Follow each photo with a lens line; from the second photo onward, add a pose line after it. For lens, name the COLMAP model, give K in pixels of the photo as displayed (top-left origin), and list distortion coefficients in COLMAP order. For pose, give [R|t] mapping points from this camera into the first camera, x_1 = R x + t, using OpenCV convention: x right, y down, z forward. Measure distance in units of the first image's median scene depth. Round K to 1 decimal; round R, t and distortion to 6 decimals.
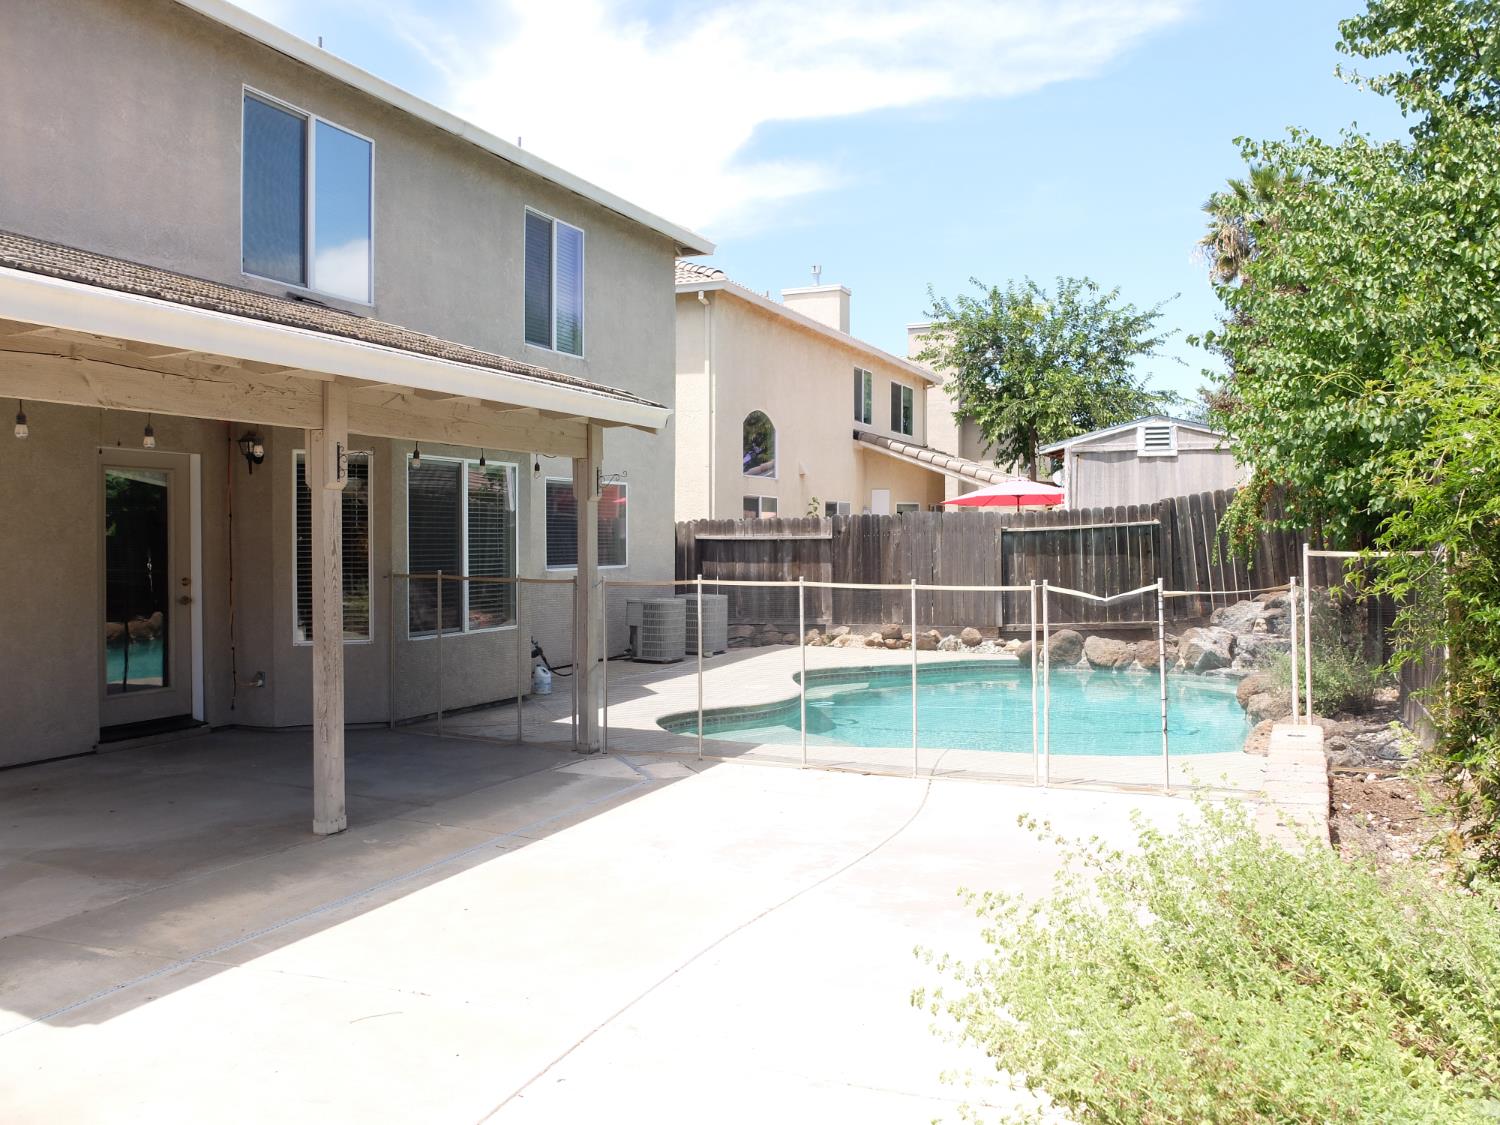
lens RADIAL K [[1188.1, 0, 746.7], [0, 1188.1, 547.9], [0, 0, 1]] dist [-0.076399, 0.077343]
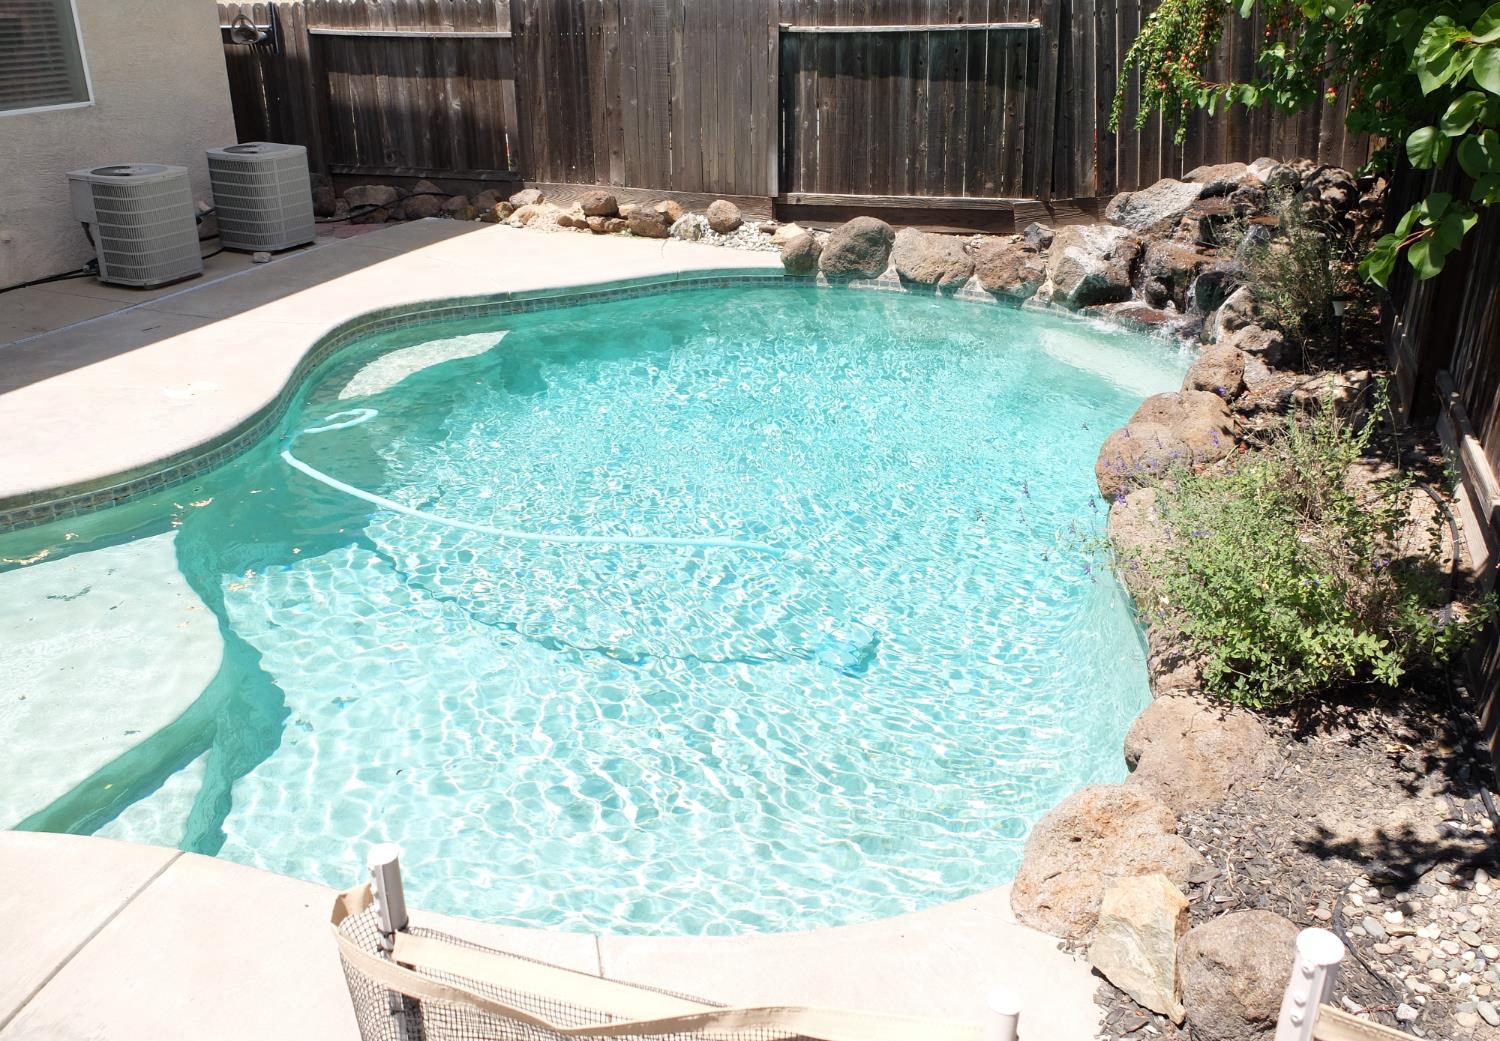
lens RADIAL K [[1212.1, 0, 753.2], [0, 1212.1, 465.9], [0, 0, 1]] dist [-0.036984, -0.000740]
pose [[0.998648, -0.012569, 0.050430, 0.173784], [-0.007002, 0.928931, 0.370186, -0.036028], [-0.051499, -0.370039, 0.927588, 0.379743]]
